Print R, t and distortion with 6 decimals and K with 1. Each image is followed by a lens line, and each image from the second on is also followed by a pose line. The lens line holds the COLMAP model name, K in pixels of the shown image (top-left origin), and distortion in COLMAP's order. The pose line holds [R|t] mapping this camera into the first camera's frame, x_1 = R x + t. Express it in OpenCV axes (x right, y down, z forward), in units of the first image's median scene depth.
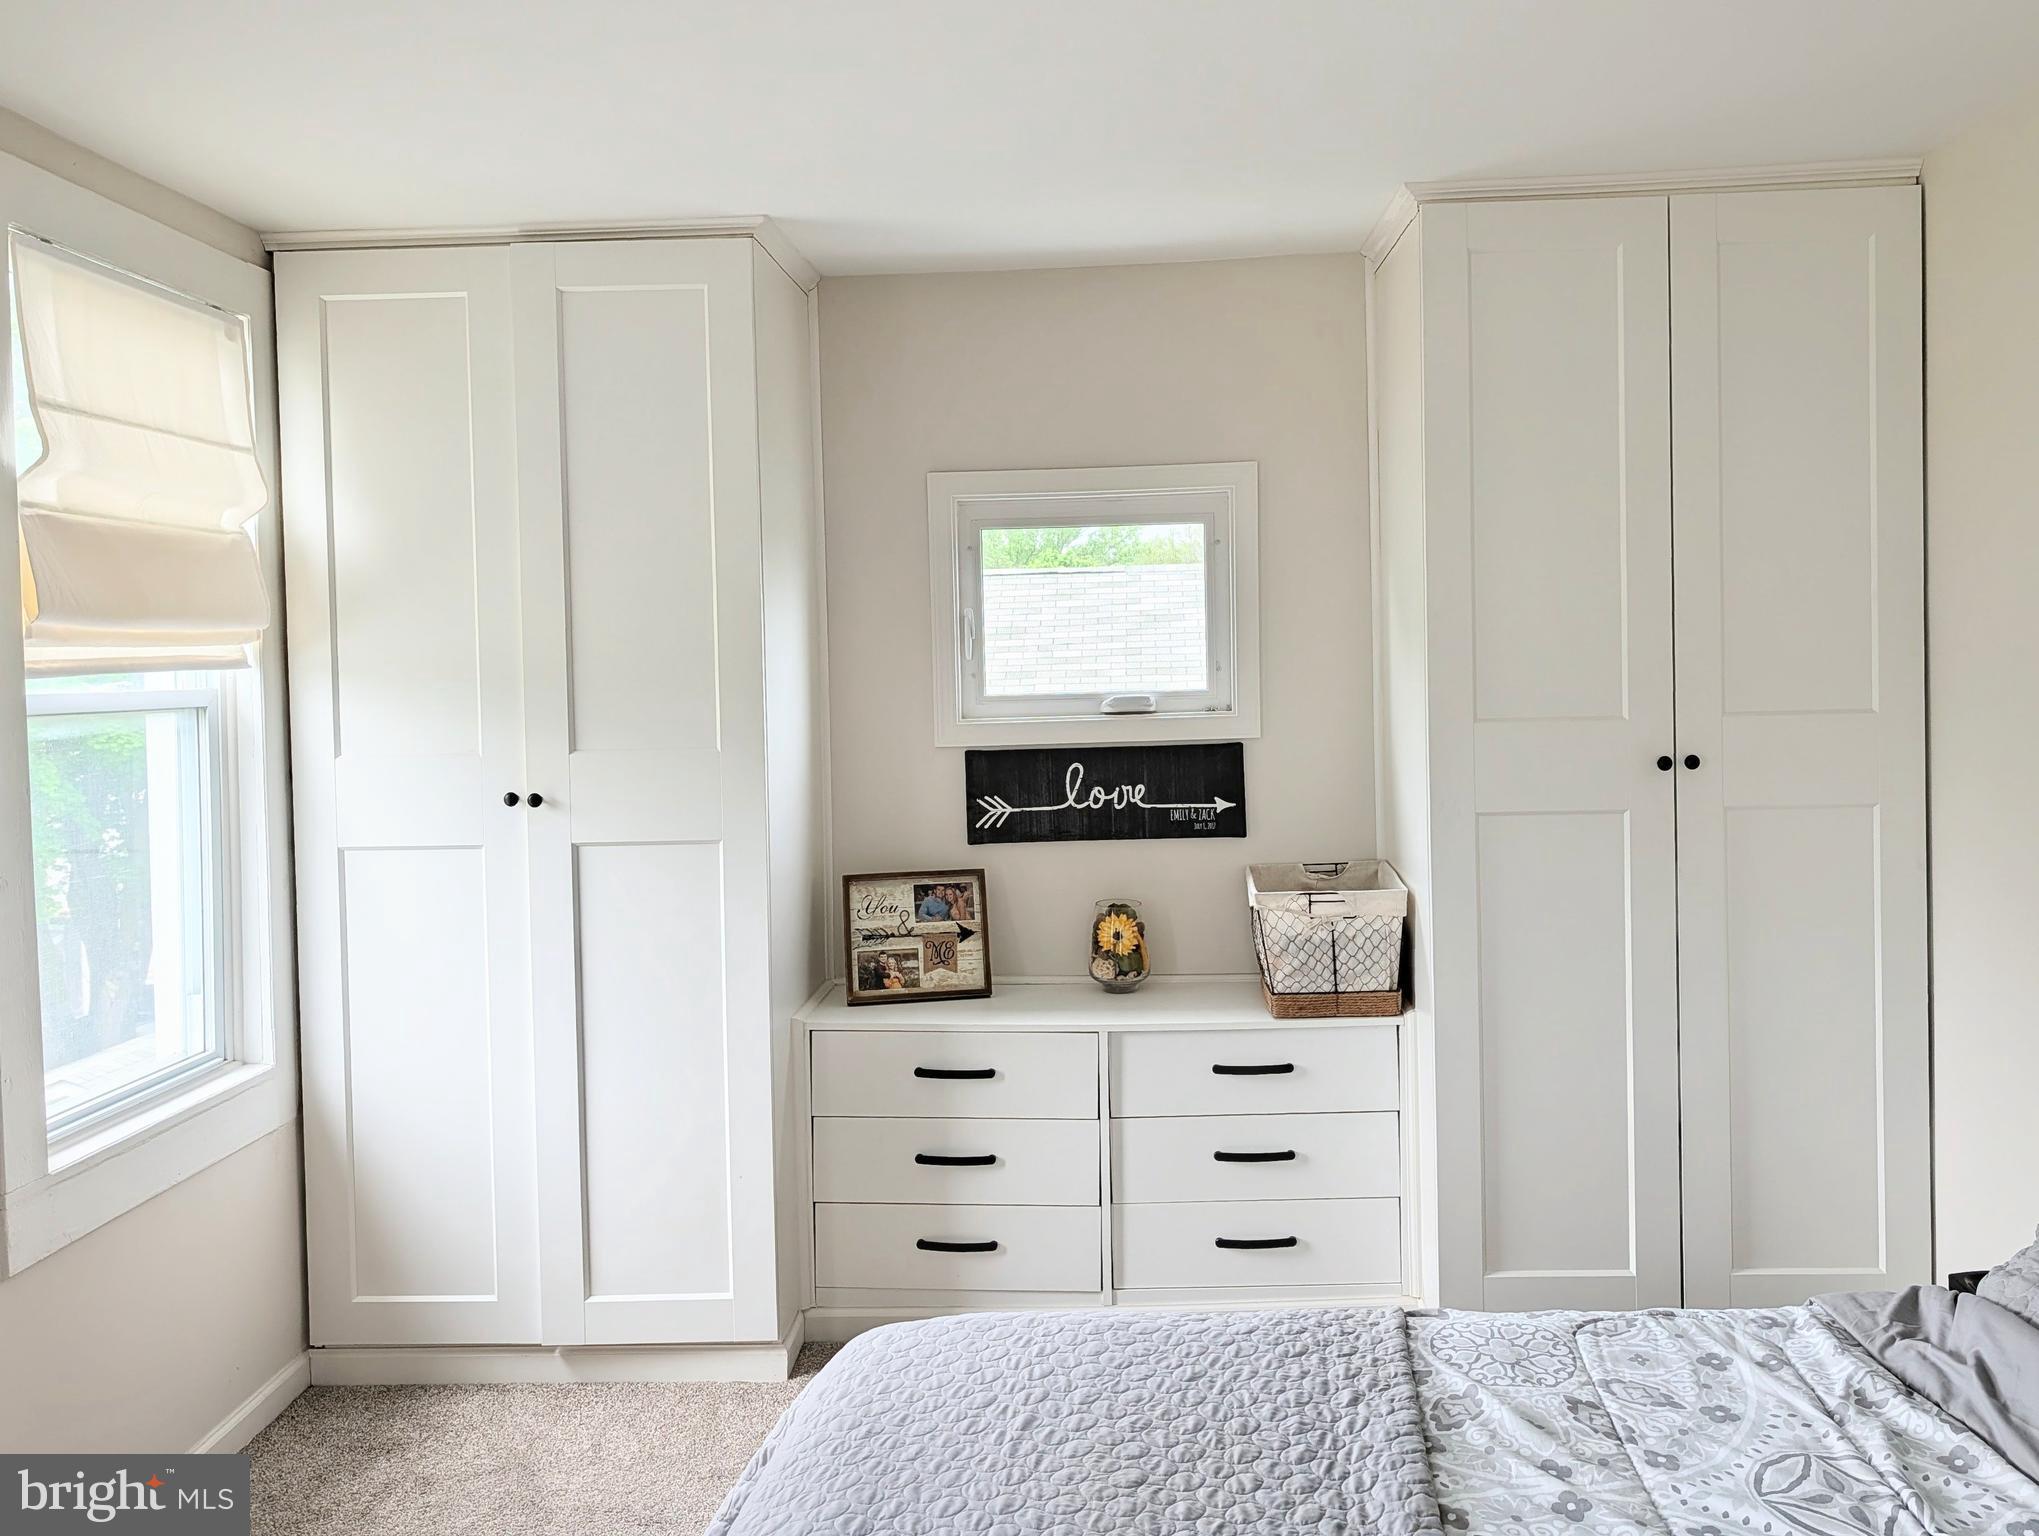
lens RADIAL K [[1538.7, 0, 1019.5], [0, 1538.7, 768.0], [0, 0, 1]] dist [0.080001, -0.110149]
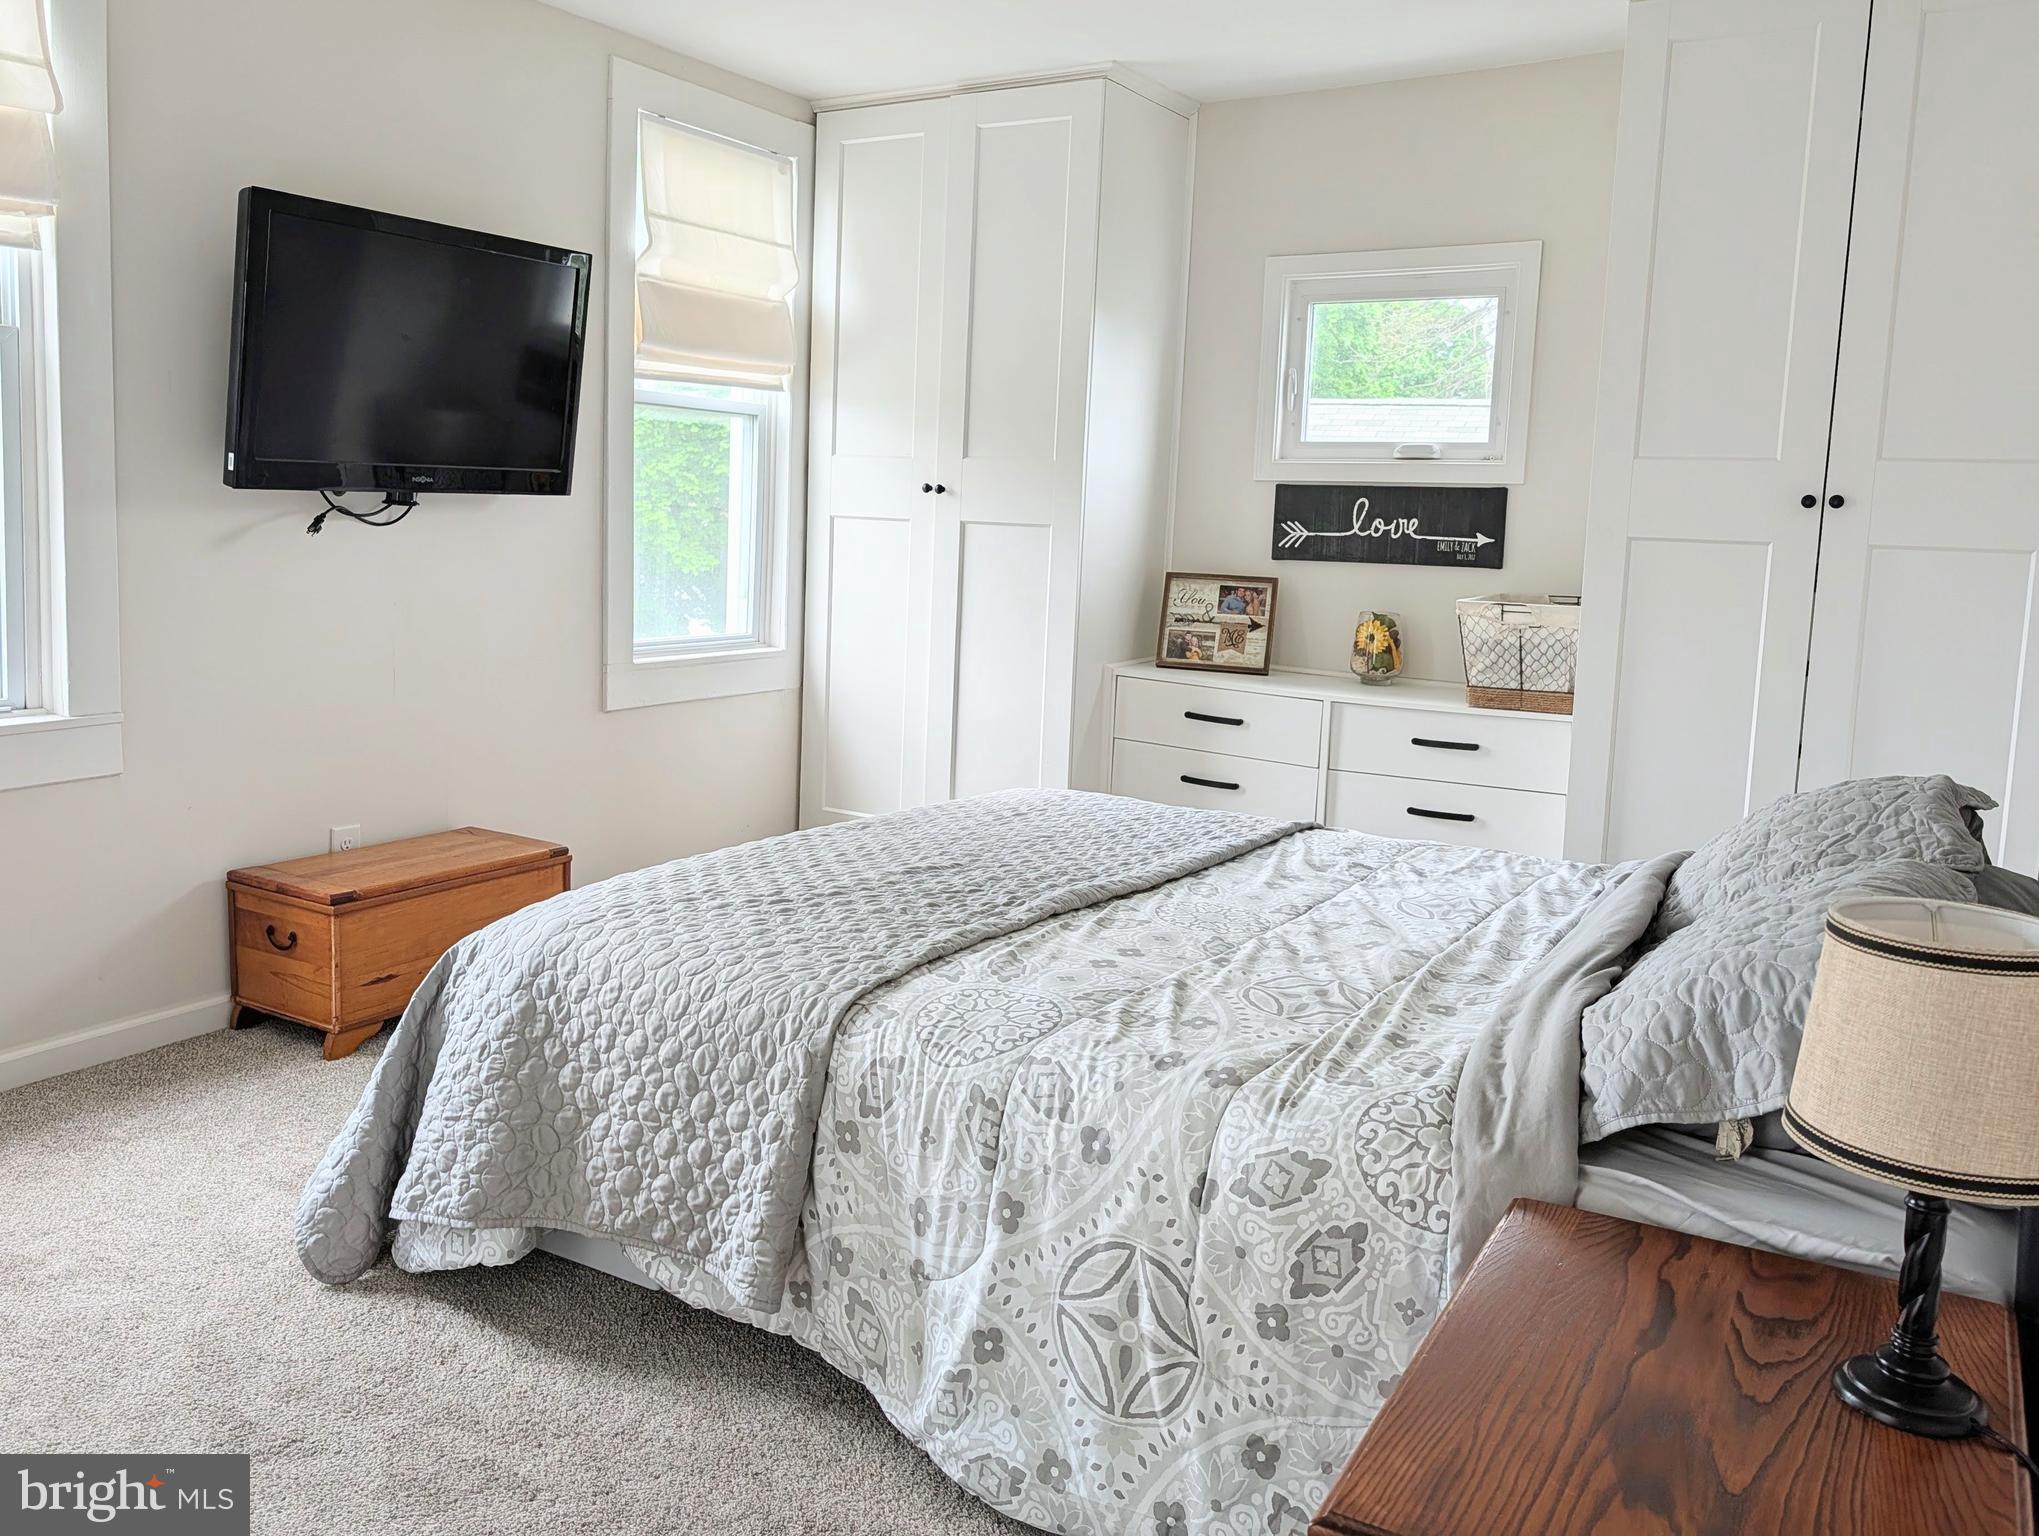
lens RADIAL K [[1598.0, 0, 1022.6], [0, 1598.0, 799.0], [0, 0, 1]] dist [0.093146, -0.162610]
pose [[0.878150, 0.131476, -0.459964, 0.436986], [-0.084207, 0.988962, 0.121918, 0.104686], [0.470916, -0.068330, 0.879528, -0.291059]]
